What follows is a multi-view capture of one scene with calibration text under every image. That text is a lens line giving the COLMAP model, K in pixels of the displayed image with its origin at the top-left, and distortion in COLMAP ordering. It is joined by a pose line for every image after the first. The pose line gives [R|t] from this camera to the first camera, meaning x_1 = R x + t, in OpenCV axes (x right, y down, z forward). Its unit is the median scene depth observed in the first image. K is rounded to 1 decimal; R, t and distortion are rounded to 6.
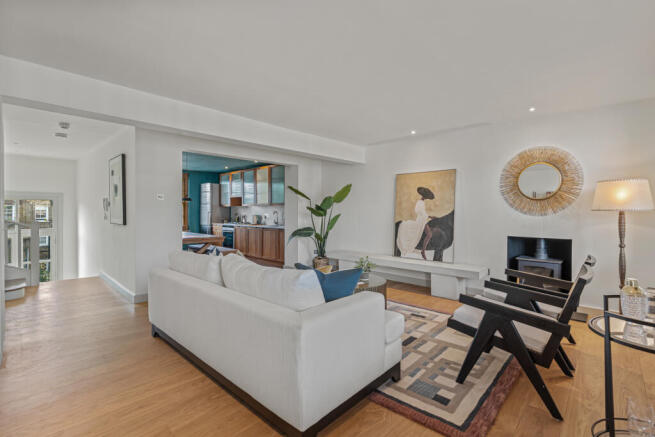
lens RADIAL K [[302.8, 0, 327.0], [0, 302.8, 215.6], [0, 0, 1]] dist [-0.000162, -0.000105]
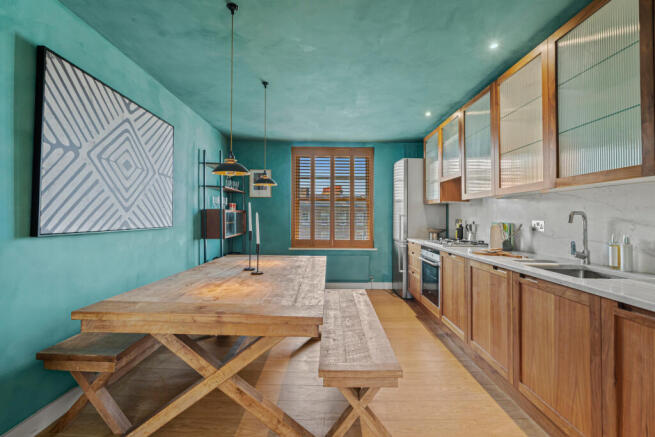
lens RADIAL K [[302.8, 0, 324.4], [0, 302.8, 217.6], [0, 0, 1]] dist [-0.000162, -0.000105]
pose [[0.668104, -0.007583, -0.744030, -0.111122], [-0.002579, 0.999918, -0.012507, -0.003137], [0.744064, 0.010275, 0.668030, 0.606672]]
